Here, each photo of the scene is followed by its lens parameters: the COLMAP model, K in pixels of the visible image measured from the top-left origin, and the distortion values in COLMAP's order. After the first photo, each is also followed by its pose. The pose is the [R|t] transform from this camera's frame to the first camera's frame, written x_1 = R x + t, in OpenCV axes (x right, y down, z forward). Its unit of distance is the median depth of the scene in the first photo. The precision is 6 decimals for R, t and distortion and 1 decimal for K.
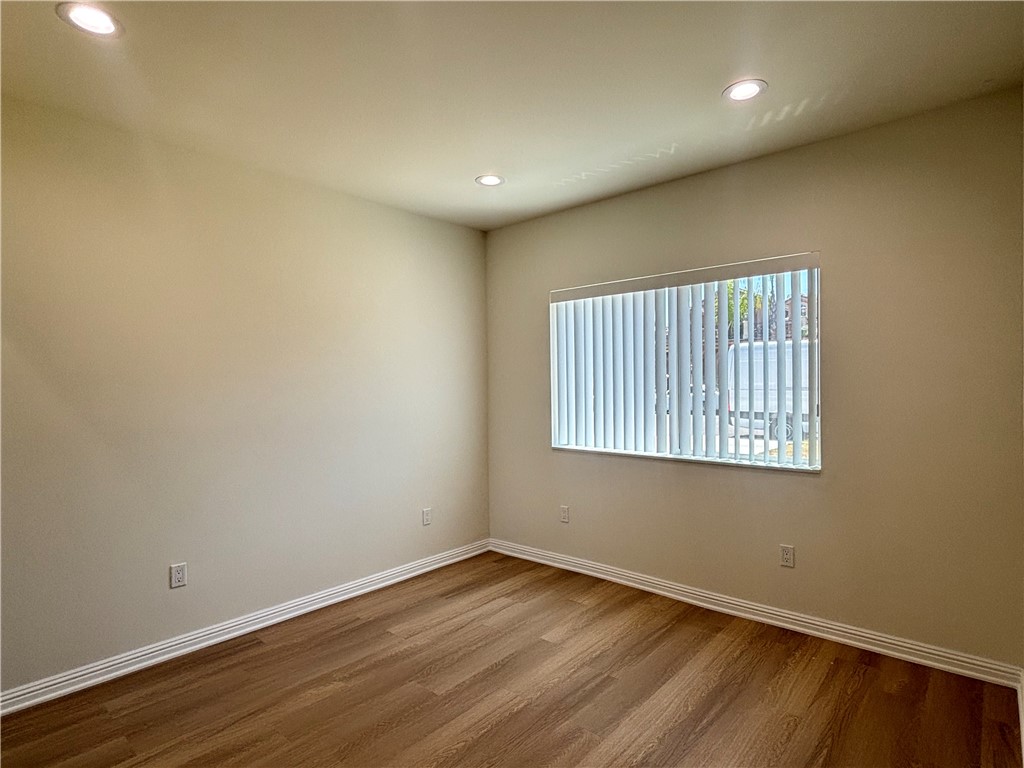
lens RADIAL K [[542.8, 0, 513.9], [0, 542.8, 384.3], [0, 0, 1]] dist [-0.004138, 0.000448]
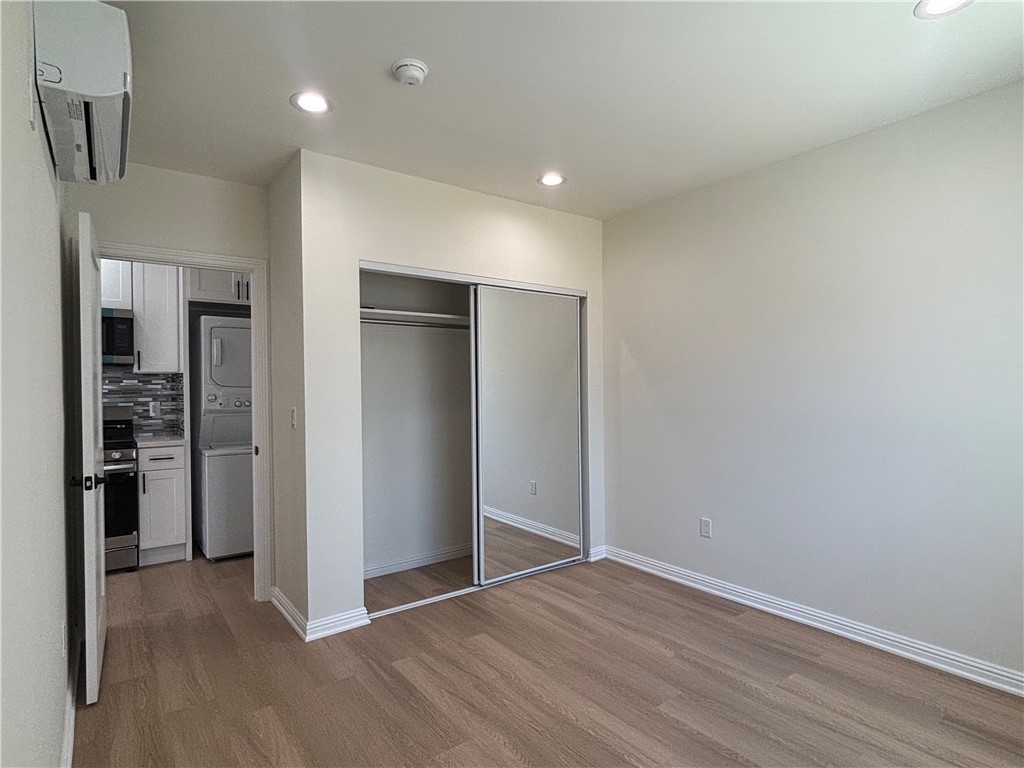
lens RADIAL K [[542.8, 0, 512.7], [0, 542.8, 384.4], [0, 0, 1]] dist [-0.004138, 0.000448]
pose [[-0.194462, 0.012446, -0.980831, 0.694154], [0.013205, 0.999862, 0.010069, 0.000155], [0.980821, -0.010994, -0.194599, 0.795630]]
